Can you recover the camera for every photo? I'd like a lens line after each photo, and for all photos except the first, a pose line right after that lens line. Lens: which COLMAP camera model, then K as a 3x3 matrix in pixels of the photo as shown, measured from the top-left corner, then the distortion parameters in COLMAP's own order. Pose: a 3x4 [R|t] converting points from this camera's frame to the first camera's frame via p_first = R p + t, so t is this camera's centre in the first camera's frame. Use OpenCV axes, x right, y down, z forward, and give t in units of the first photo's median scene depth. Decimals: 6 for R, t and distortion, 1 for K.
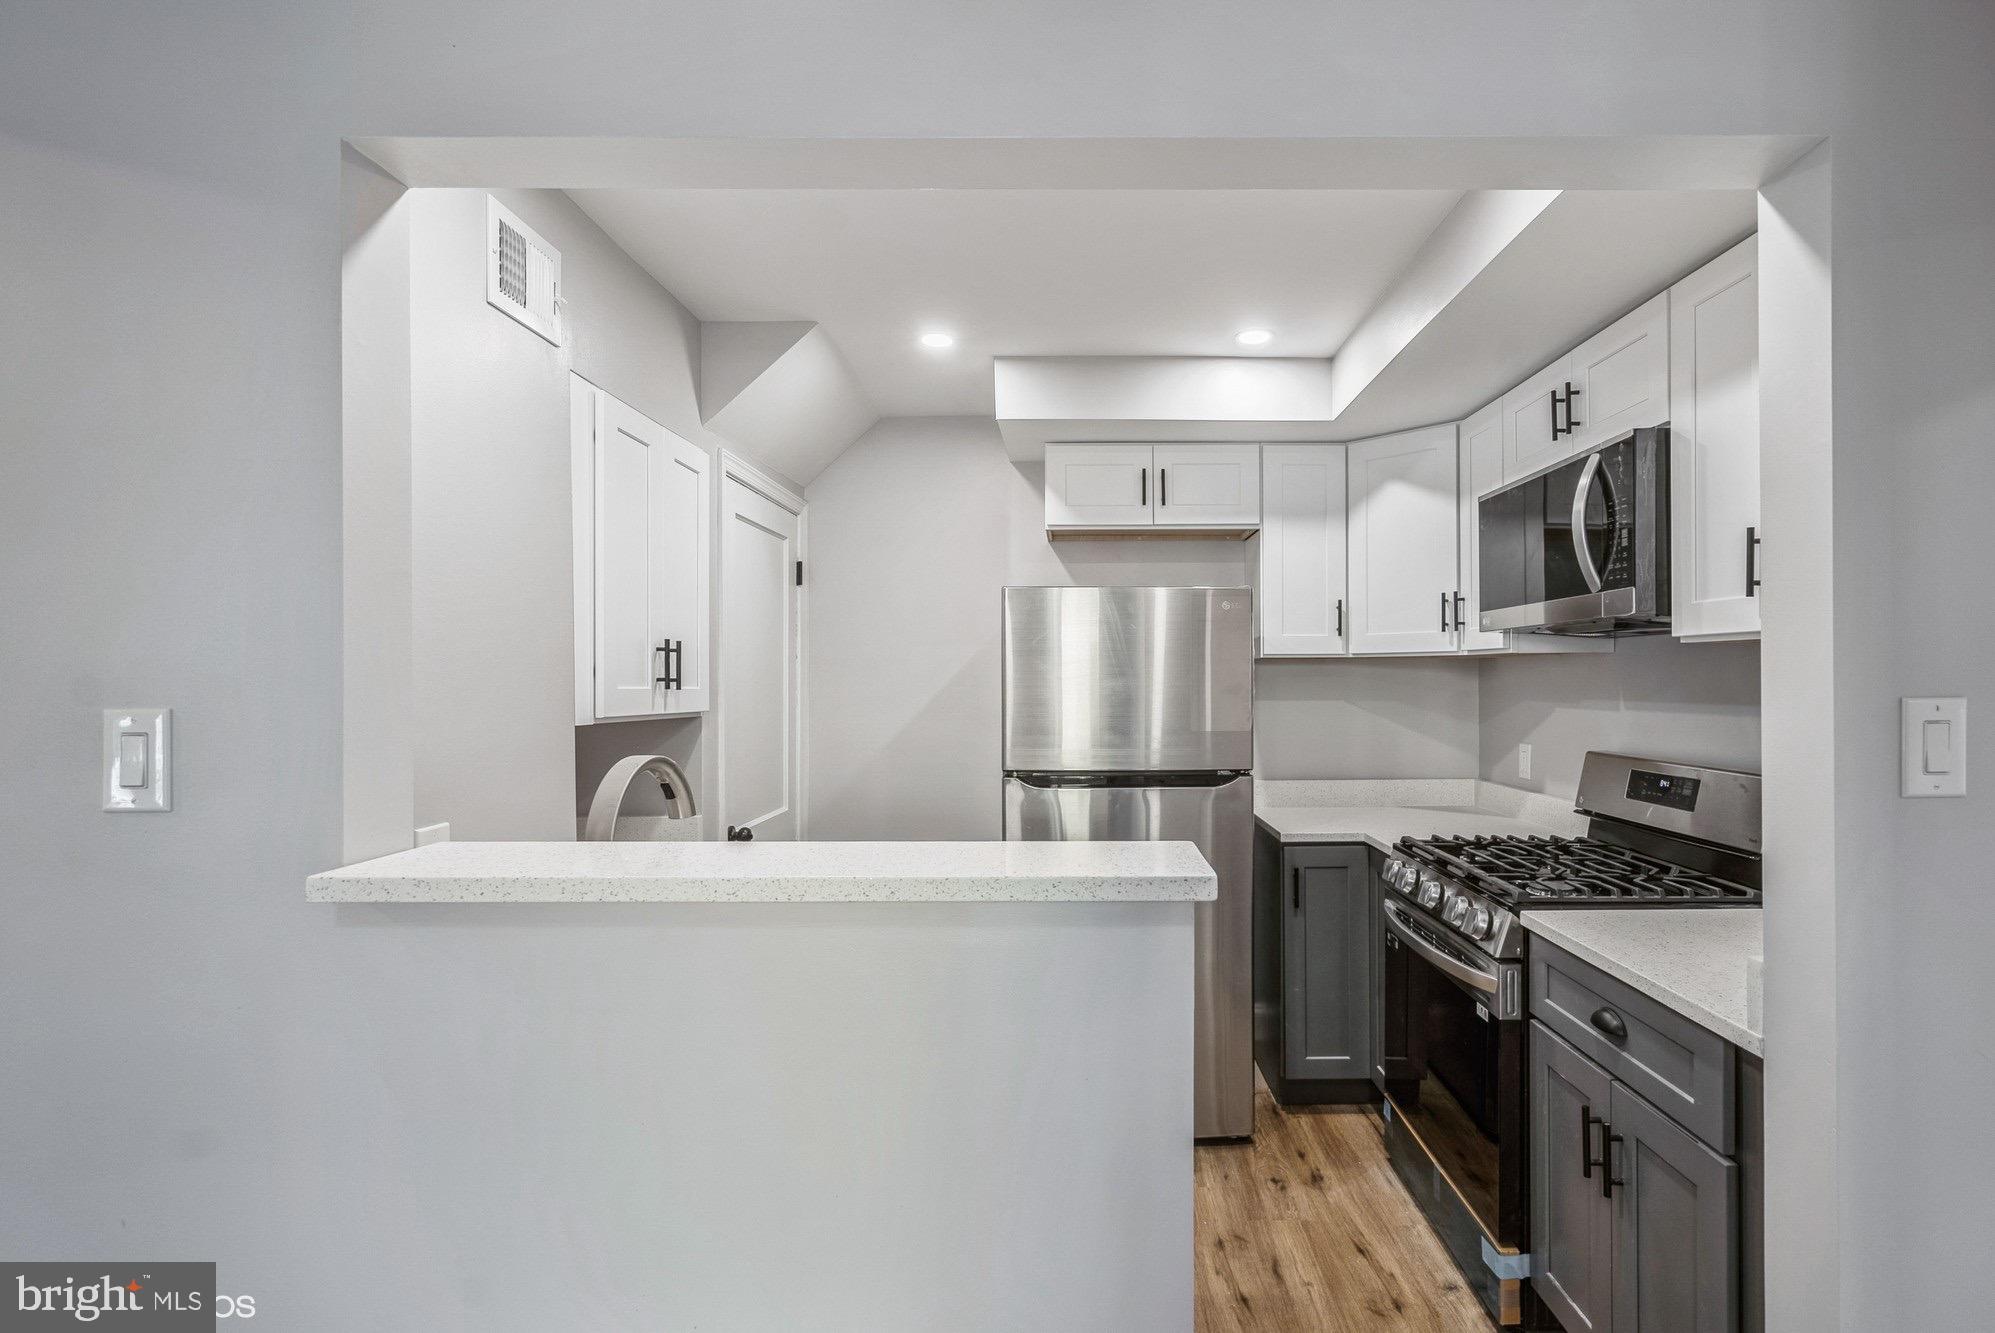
lens RADIAL K [[922.9, 0, 1056.3], [0, 922.9, 682.3], [0, 0, 1]] dist [-0.008000, 0.002364]
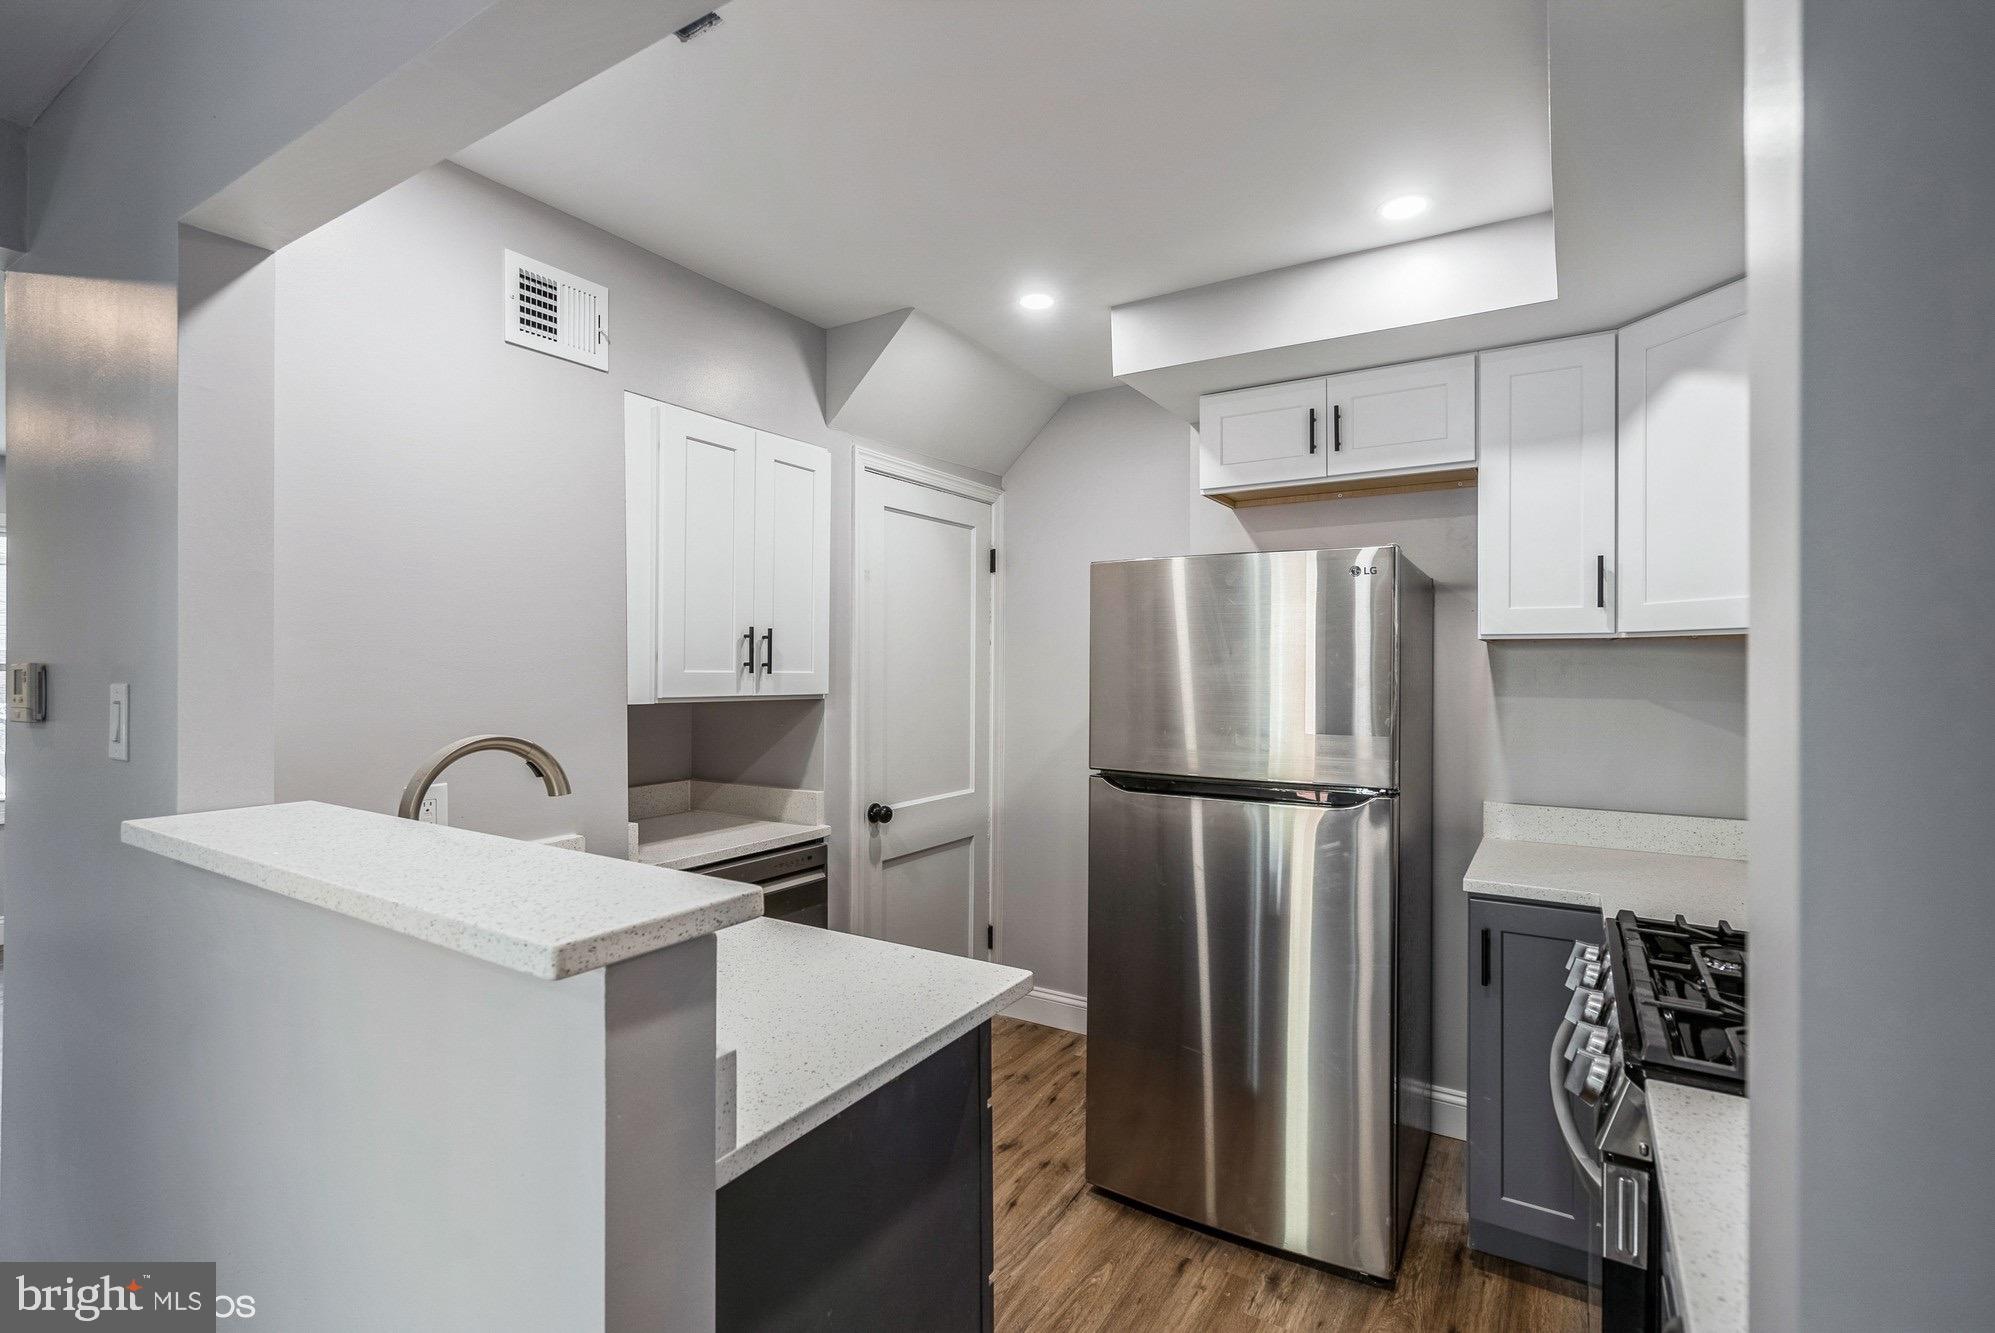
lens RADIAL K [[878.3, 0, 1017.6], [0, 878.3, 667.4], [0, 0, 1]] dist [0.002647, -0.000007]
pose [[0.853834, 0.008434, -0.520477, 0.326671], [-0.008068, 0.999963, 0.002968, -0.003834], [0.520483, 0.001665, 0.853870, 0.237896]]
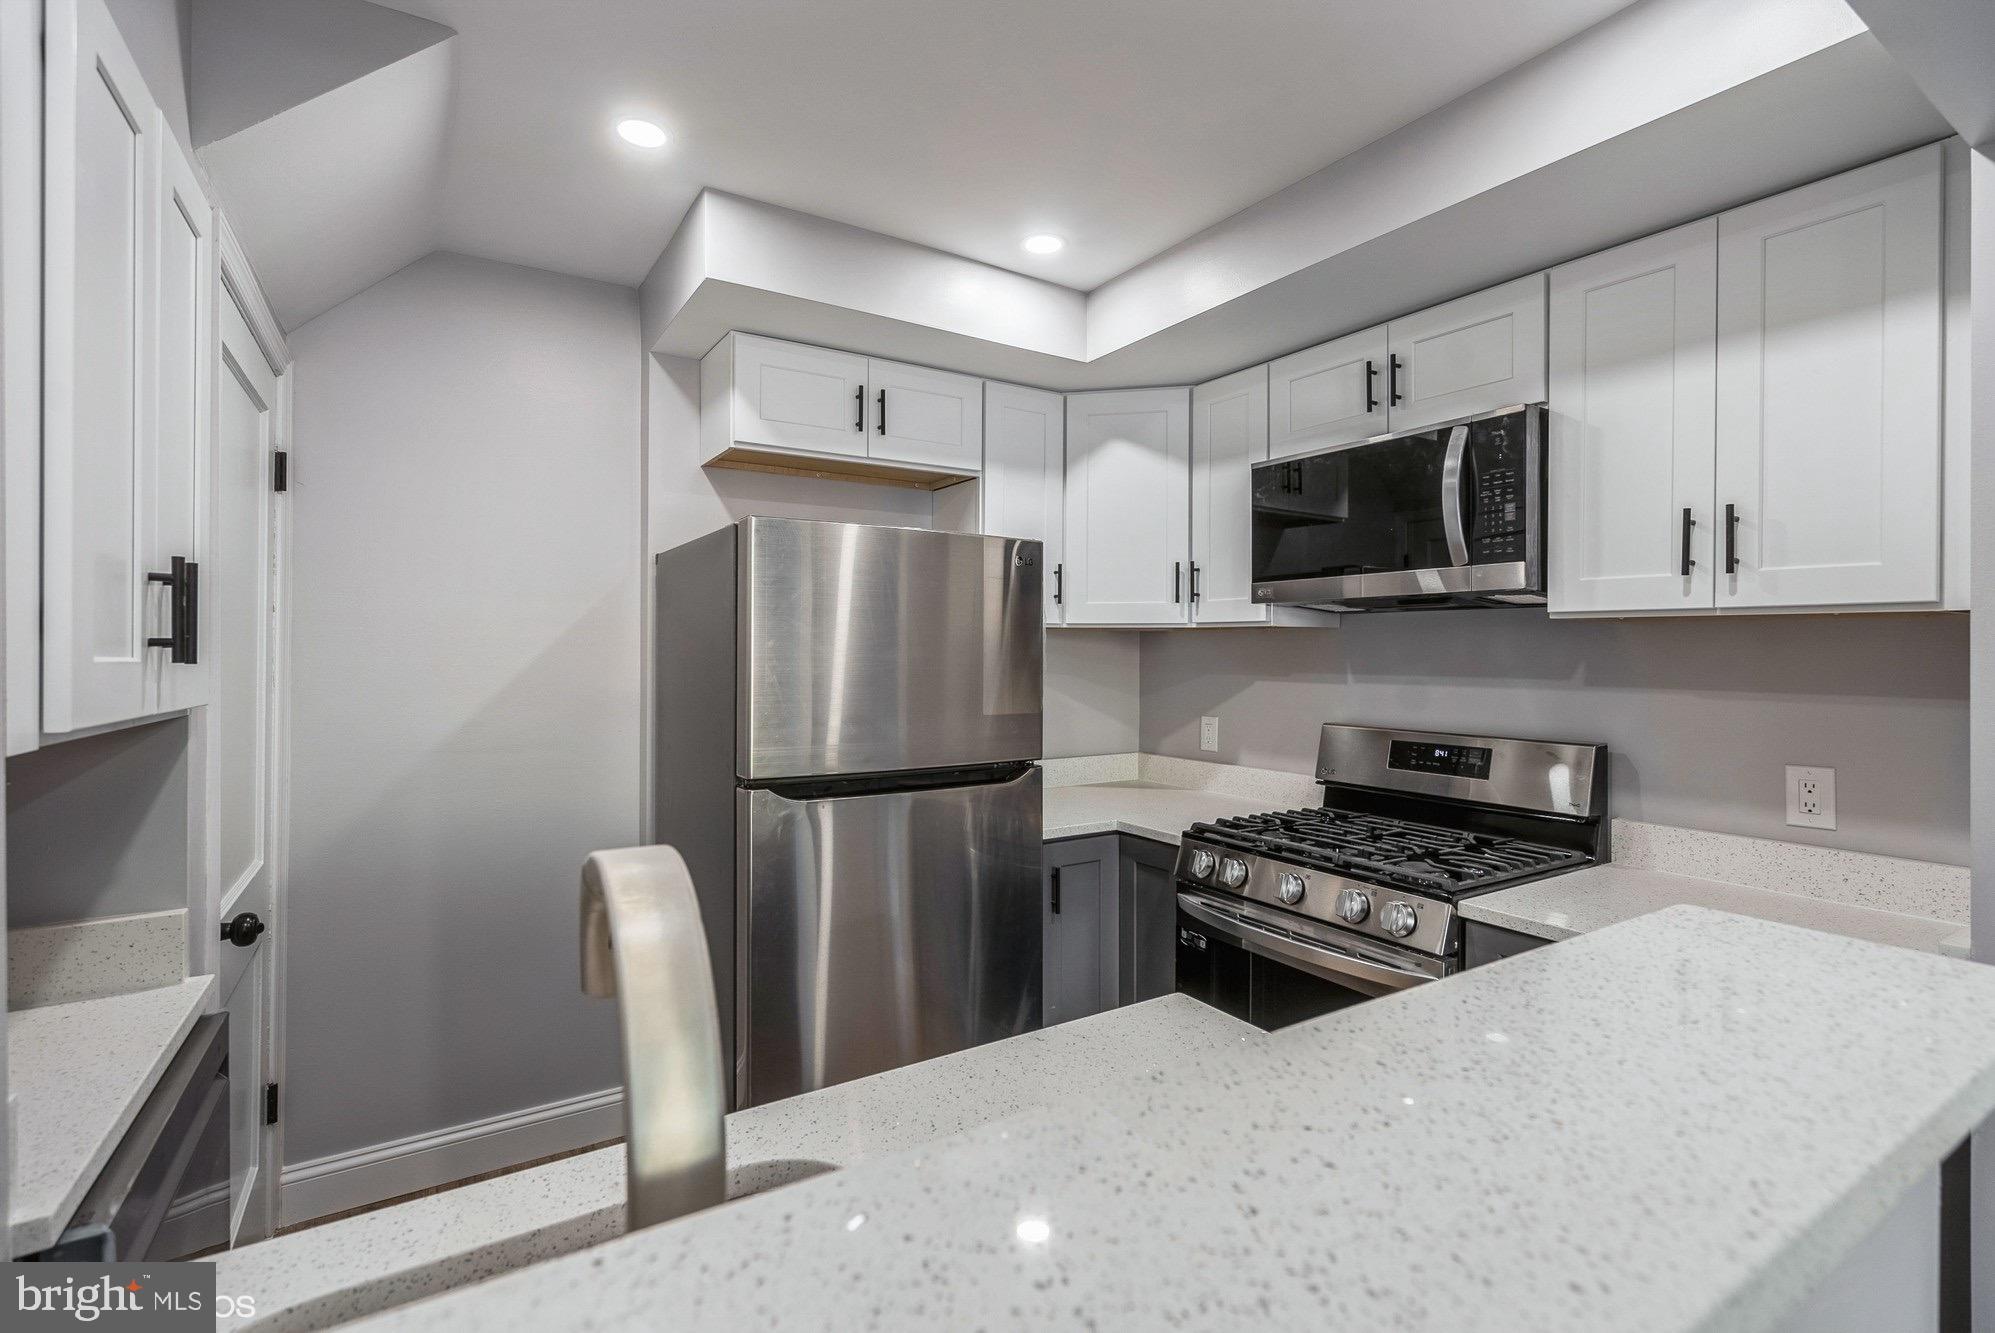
lens RADIAL K [[922.9, 0, 1024.7], [0, 922.9, 656.7], [0, 0, 1]] dist [-0.008000, 0.002364]
pose [[0.843533, 0.004390, 0.537059, -0.246948], [-0.005363, 0.999986, 0.000249, 0.001587], [-0.537050, -0.003090, 0.843545, 0.297446]]
